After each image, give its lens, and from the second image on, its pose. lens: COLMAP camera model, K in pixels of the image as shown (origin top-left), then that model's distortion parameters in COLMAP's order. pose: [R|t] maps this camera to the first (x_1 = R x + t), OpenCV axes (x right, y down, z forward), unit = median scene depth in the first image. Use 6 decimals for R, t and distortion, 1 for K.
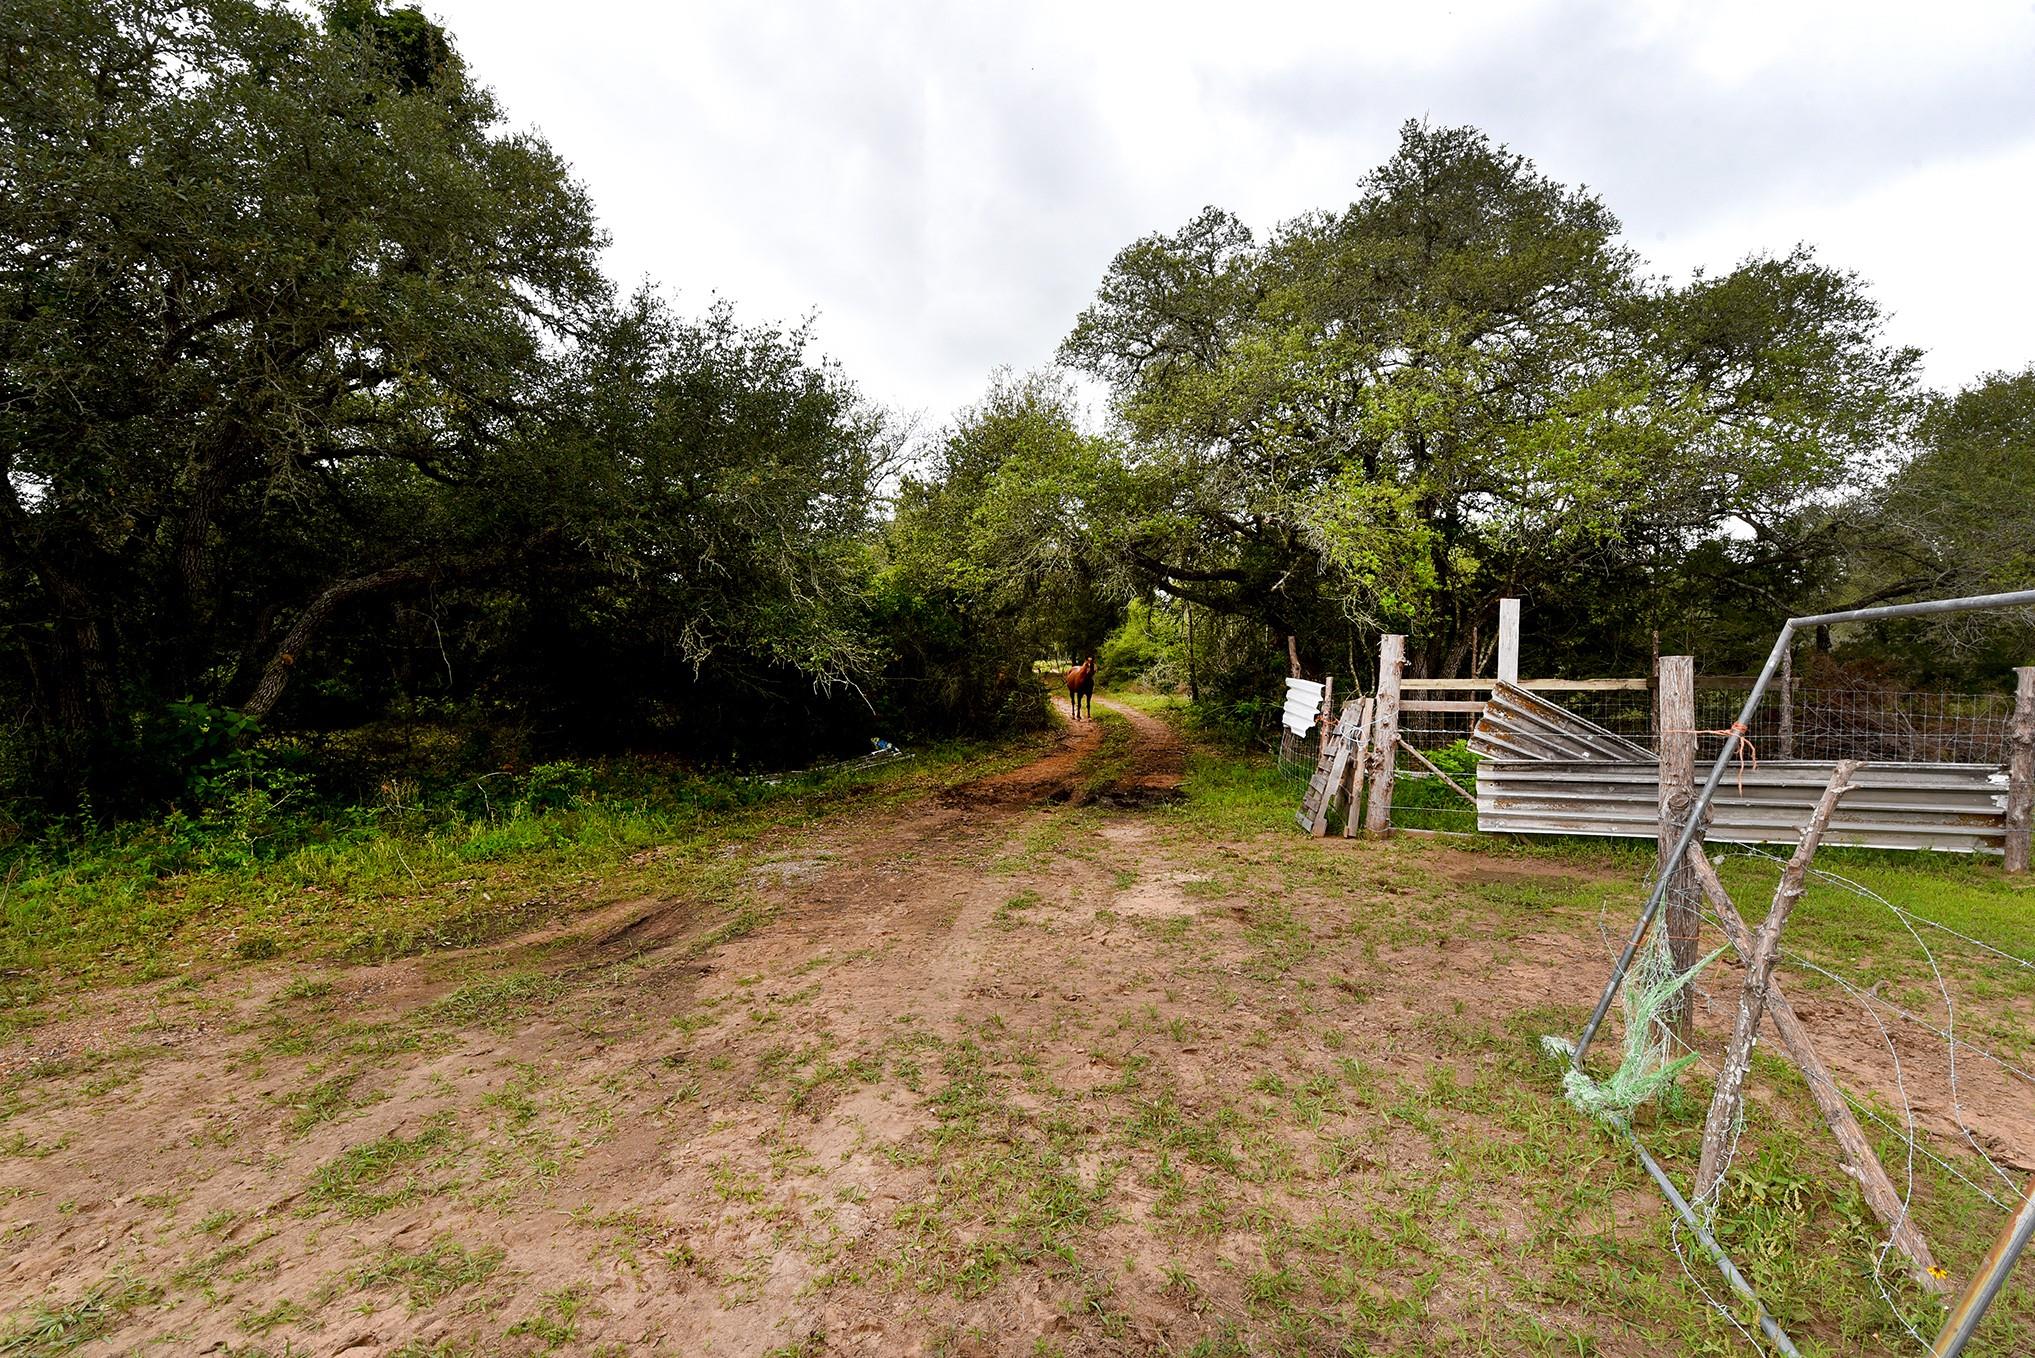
lens RADIAL K [[889.6, 0, 1020.9], [0, 889.6, 681.0], [0, 0, 1]] dist [0.029921, 0.000086]
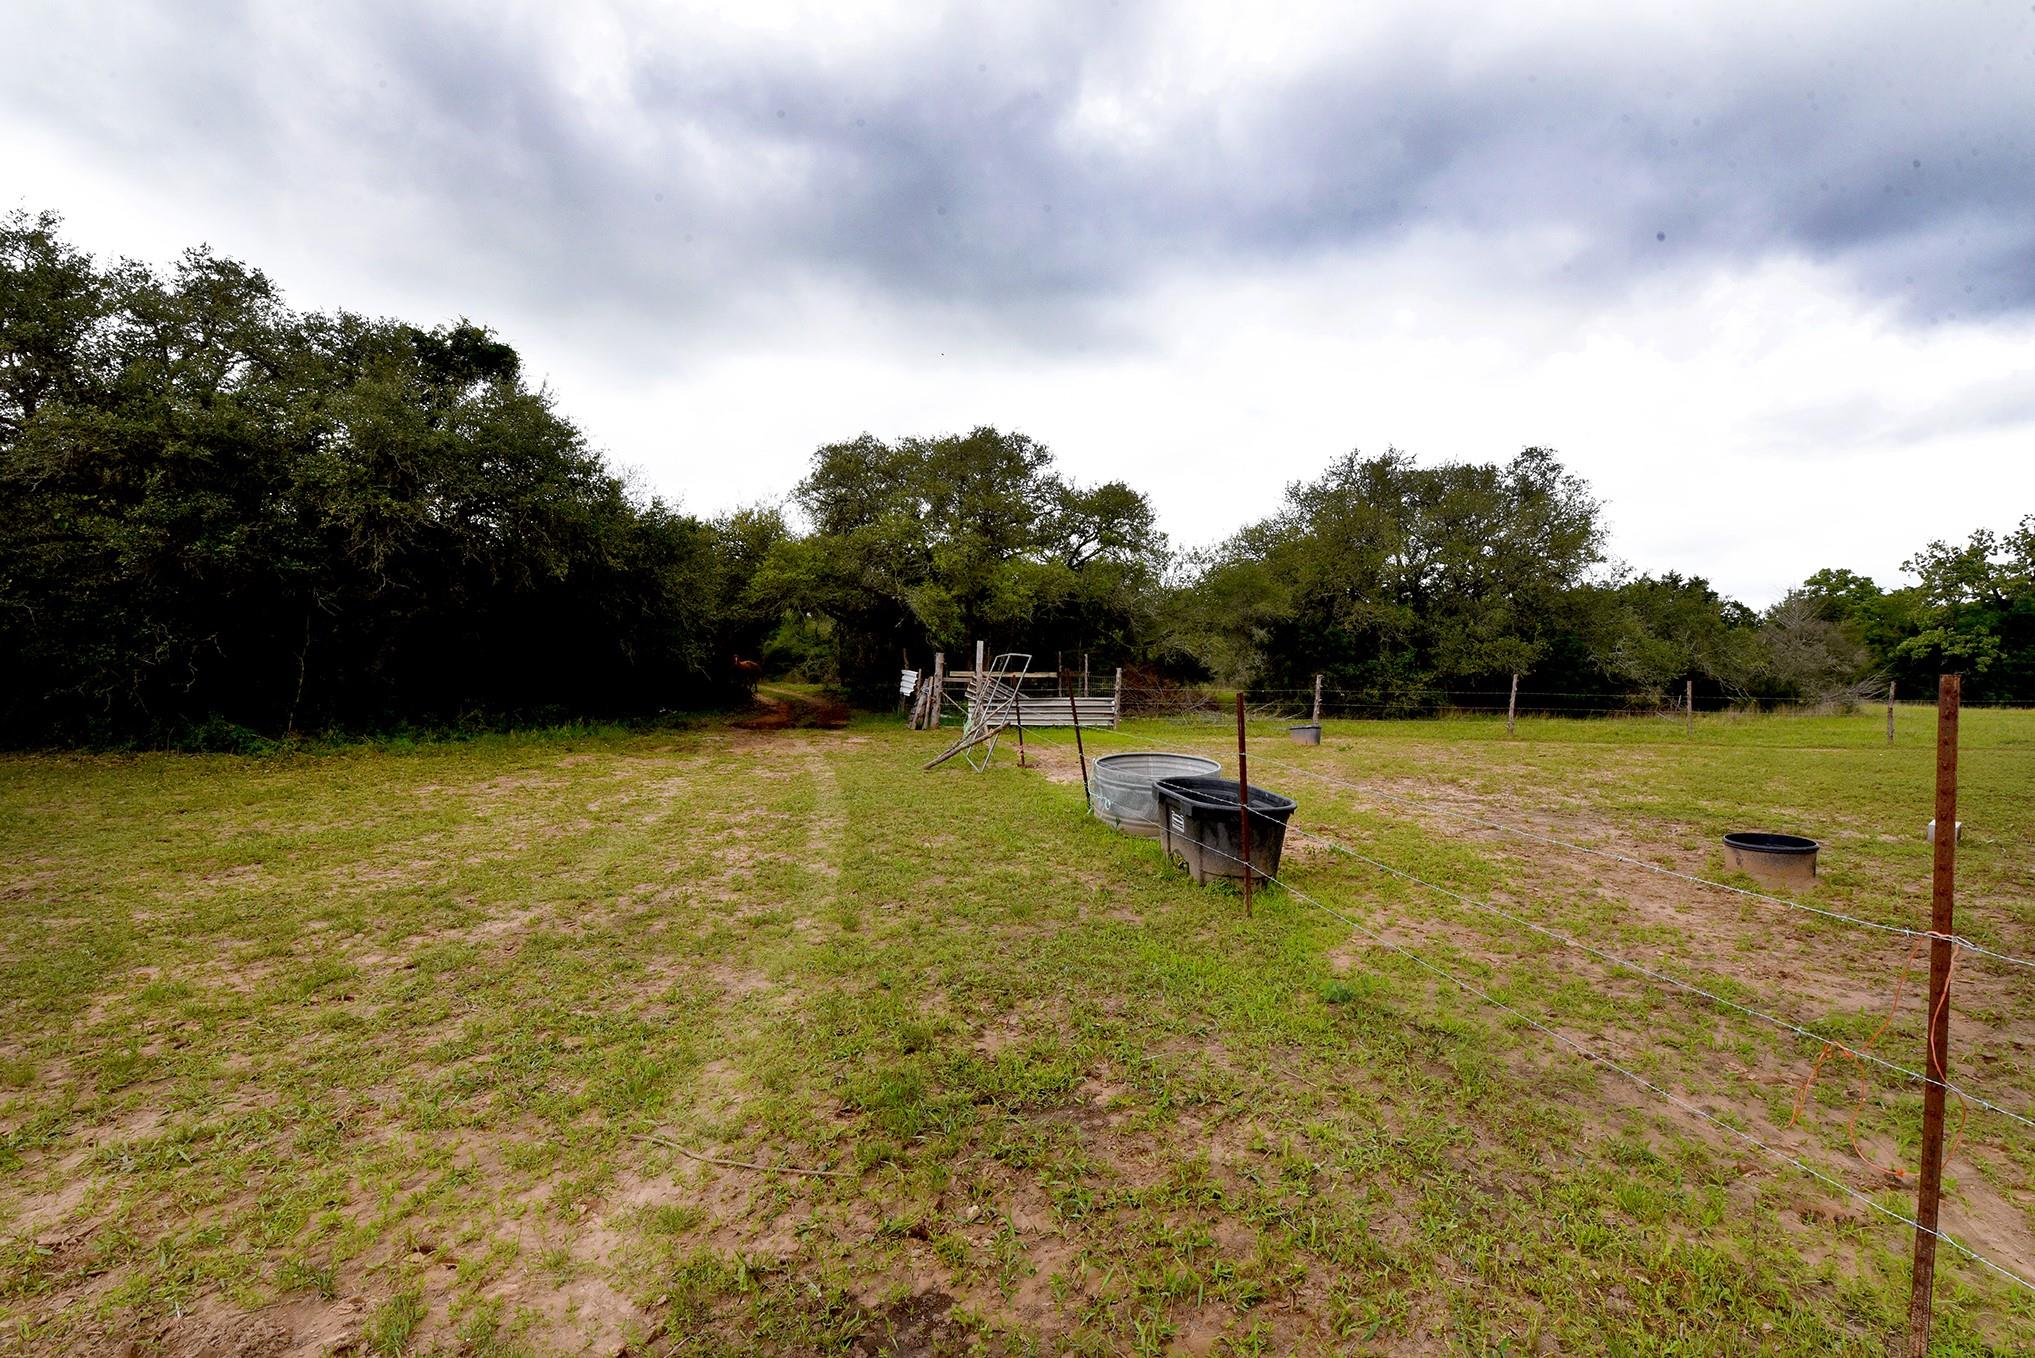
lens RADIAL K [[889.6, 0, 1018.3], [0, 889.6, 678.0], [0, 0, 1]] dist [0.029921, 0.000086]
pose [[0.913065, 0.010424, 0.407681, -0.335356], [-0.011042, 0.999939, -0.000839, 0.015625], [-0.407665, -0.003736, 0.913124, -1.120523]]
